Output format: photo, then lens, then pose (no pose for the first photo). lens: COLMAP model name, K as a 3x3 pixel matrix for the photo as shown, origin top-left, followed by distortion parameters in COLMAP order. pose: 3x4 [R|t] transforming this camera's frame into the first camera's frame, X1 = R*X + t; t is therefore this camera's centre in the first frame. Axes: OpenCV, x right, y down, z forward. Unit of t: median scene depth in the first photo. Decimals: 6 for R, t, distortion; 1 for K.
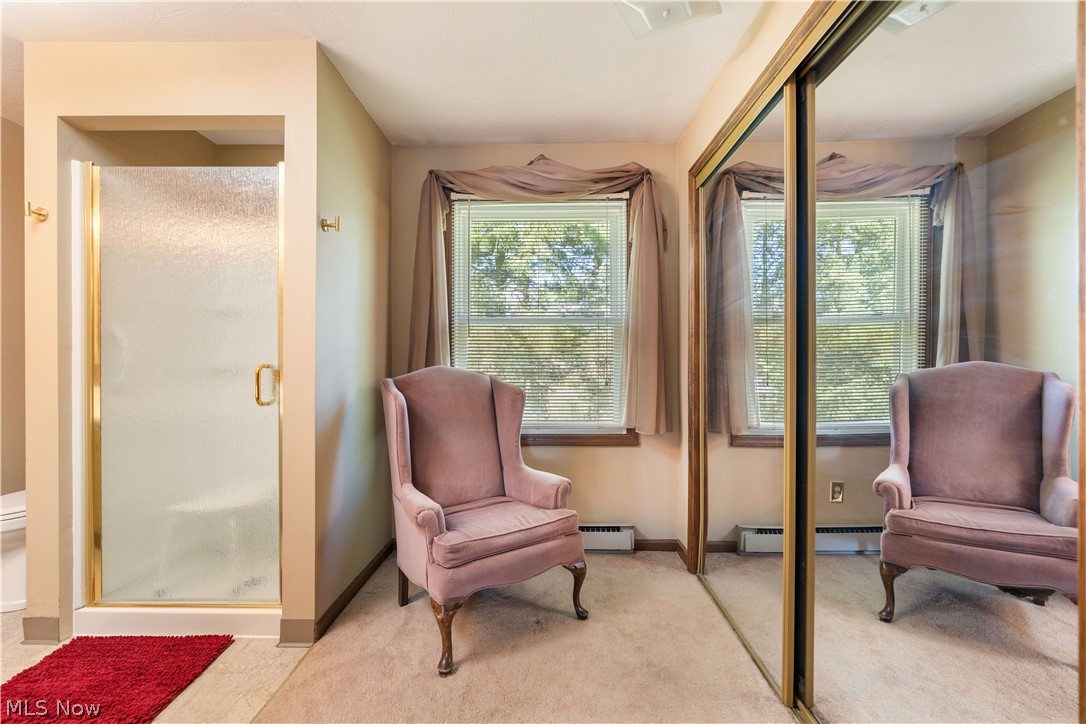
lens RADIAL K [[489.9, 0, 544.1], [0, 489.9, 362.9], [0, 0, 1]] dist [-0.004067, 0.001068]
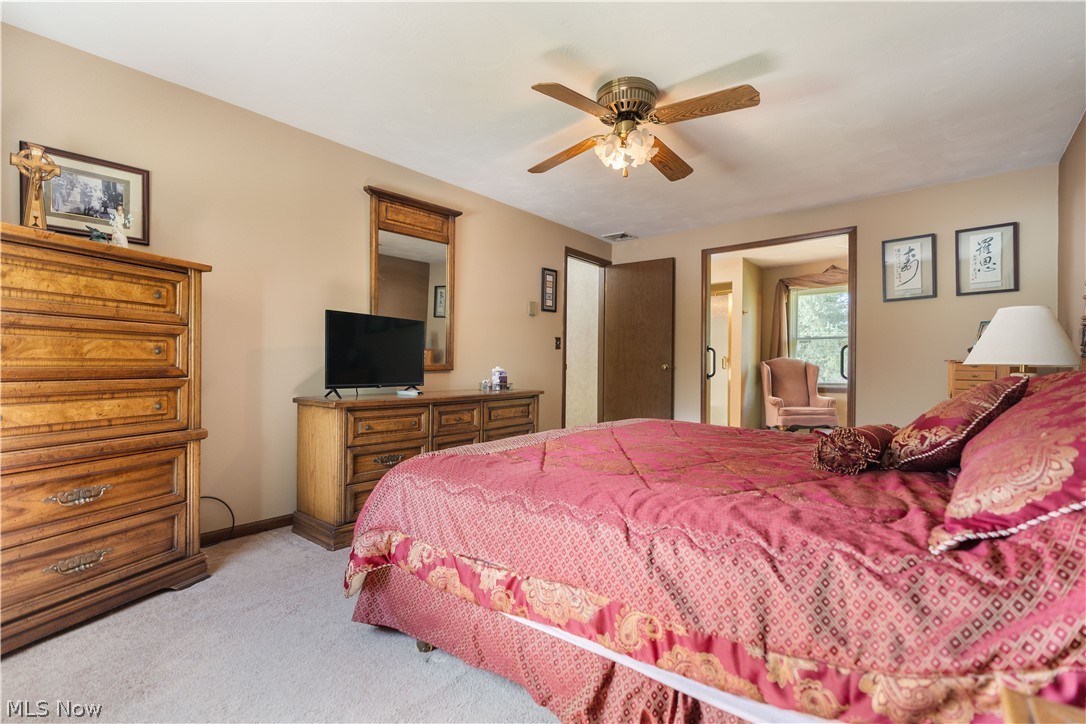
lens RADIAL K [[489.9, 0, 540.3], [0, 489.9, 361.9], [0, 0, 1]] dist [-0.004067, 0.001068]
pose [[0.766181, -0.001309, -0.642623, 0.594299], [-0.004186, 0.999967, -0.007028, 0.068116], [0.642611, 0.008075, 0.766150, -2.307356]]
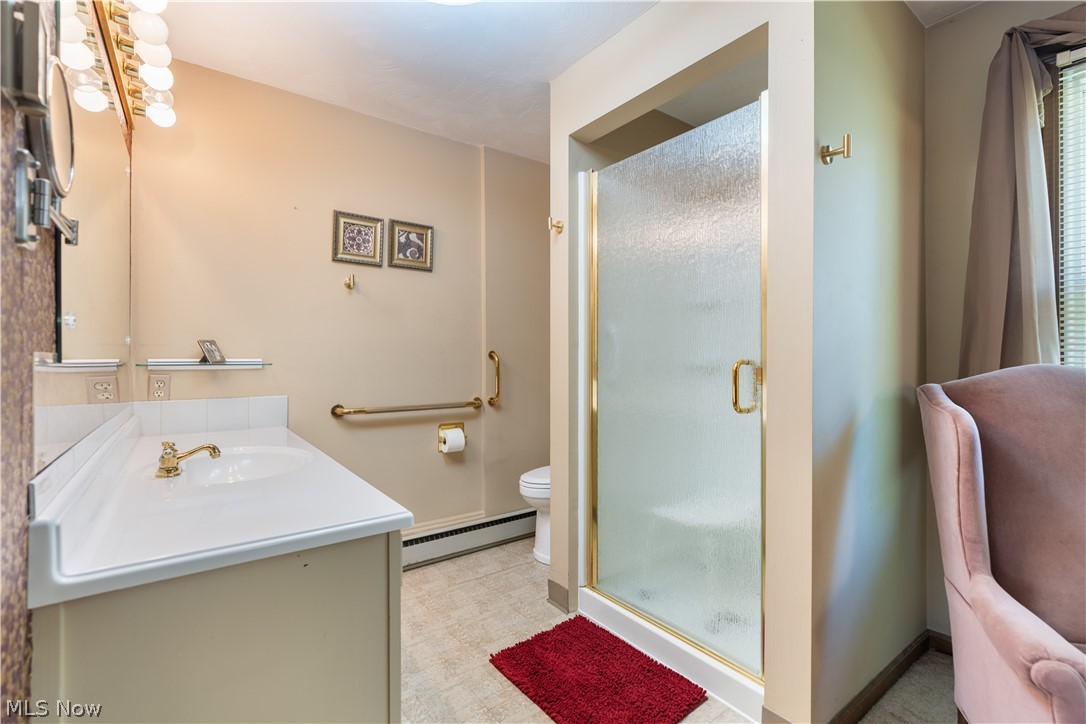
lens RADIAL K [[489.9, 0, 546.3], [0, 489.9, 358.0], [0, 0, 1]] dist [-0.004067, 0.001068]
pose [[0.613215, -0.003370, -0.789909, -0.148117], [-0.004944, 0.999955, -0.008104, 0.007876], [0.789901, 0.008875, 0.613170, 0.273352]]
